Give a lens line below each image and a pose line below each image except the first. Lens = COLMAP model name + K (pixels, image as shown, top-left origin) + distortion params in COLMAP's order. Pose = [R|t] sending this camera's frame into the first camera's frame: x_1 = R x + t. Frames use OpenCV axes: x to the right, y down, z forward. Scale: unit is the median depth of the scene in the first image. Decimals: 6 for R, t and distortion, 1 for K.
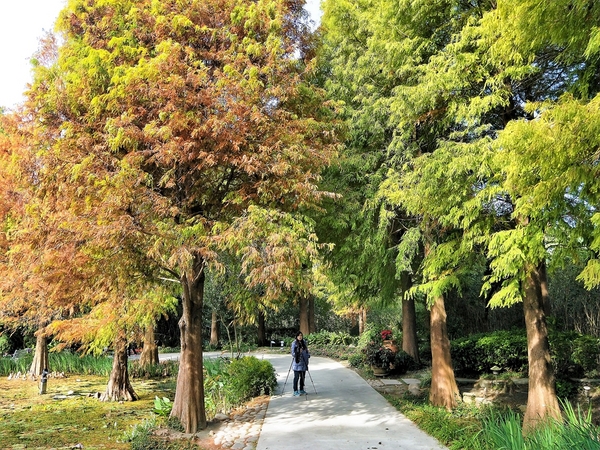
lens RADIAL K [[505.7, 0, 301.9], [0, 505.7, 228.1], [0, 0, 1]] dist [0.081040, -0.155401]
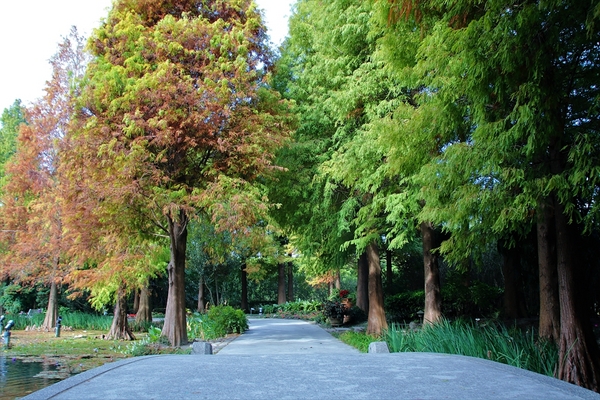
lens RADIAL K [[540.8, 0, 300.9], [0, 540.8, 186.6], [0, 0, 1]] dist [-0.008365, 0.000672]
pose [[0.999969, 0.007689, -0.001754, 0.115250], [-0.007784, 0.997979, -0.063068, 0.073688], [0.001266, 0.063080, 0.998008, -0.457337]]
